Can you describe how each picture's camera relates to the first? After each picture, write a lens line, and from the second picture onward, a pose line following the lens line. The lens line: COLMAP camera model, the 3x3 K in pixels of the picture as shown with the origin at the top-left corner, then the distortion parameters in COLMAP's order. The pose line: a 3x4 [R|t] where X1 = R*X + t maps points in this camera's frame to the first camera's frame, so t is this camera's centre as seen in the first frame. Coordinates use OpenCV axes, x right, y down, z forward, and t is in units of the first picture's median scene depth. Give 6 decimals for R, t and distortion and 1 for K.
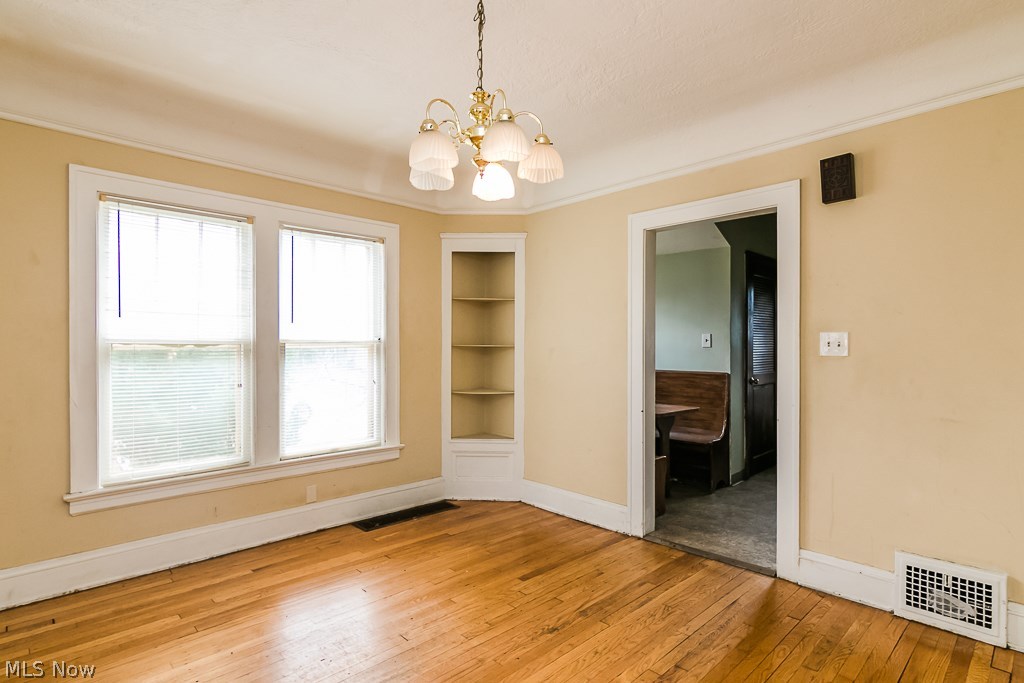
lens RADIAL K [[524.9, 0, 505.3], [0, 524.9, 346.5], [0, 0, 1]] dist [-0.000128, 0.002352]
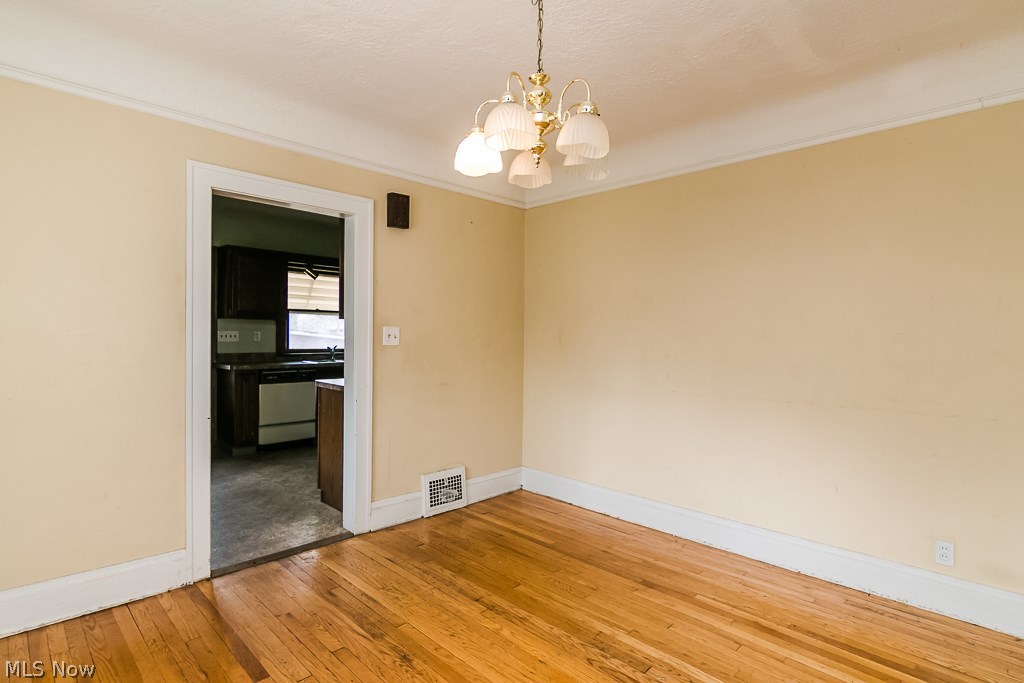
lens RADIAL K [[524.9, 0, 495.4], [0, 524.9, 348.9], [0, 0, 1]] dist [-0.000128, 0.002352]
pose [[0.003581, -0.023246, 0.999723, -0.705697], [-0.009438, 0.999684, 0.023279, -0.005432], [-0.999949, -0.009519, 0.003360, 0.763811]]
